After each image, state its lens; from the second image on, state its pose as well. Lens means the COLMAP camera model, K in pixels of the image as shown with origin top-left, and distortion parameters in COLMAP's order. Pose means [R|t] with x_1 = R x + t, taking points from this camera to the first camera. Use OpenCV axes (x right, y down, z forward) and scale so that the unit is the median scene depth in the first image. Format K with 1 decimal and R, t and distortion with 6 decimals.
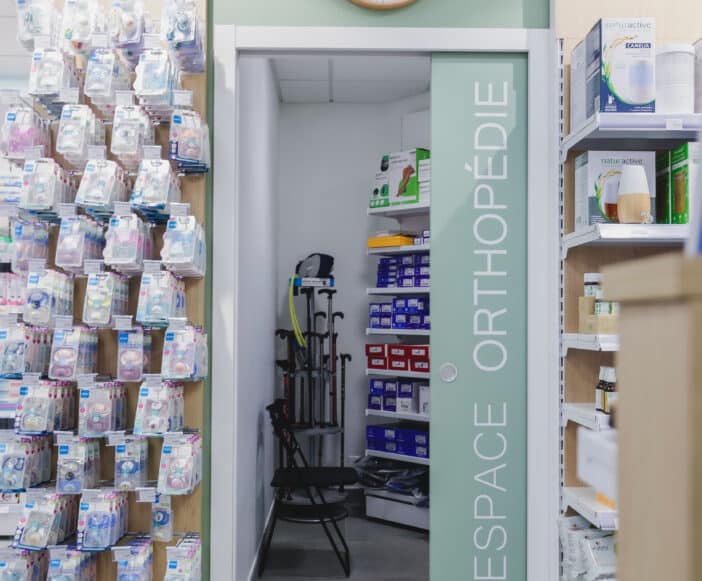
lens RADIAL K [[825.9, 0, 351.0], [0, 825.9, 290.8], [0, 0, 1]] dist [-0.004723, 0.000000]
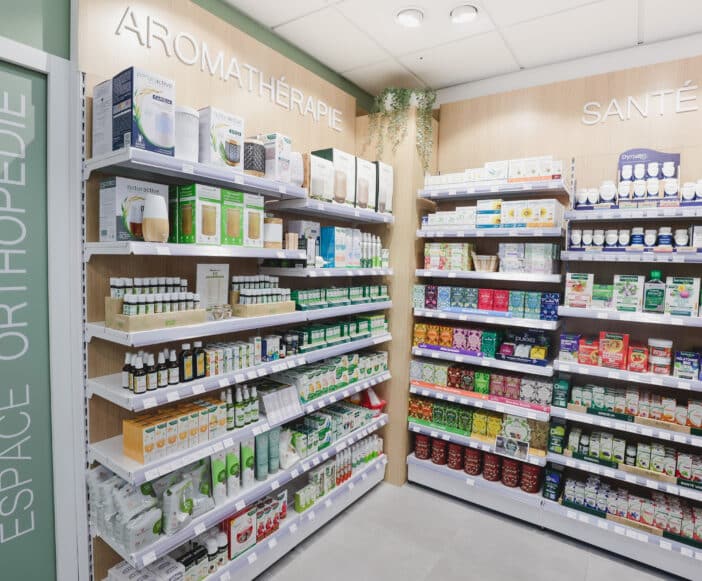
lens RADIAL K [[419.5, 0, 351.0], [0, 419.5, 288.1], [0, 0, 1]] dist [-0.035654, 0.004395]
pose [[0.596200, -0.038218, 0.801926, 0.003723], [-0.049029, 0.995269, 0.083884, -0.073790], [-0.801337, -0.089329, 0.591506, 0.348844]]
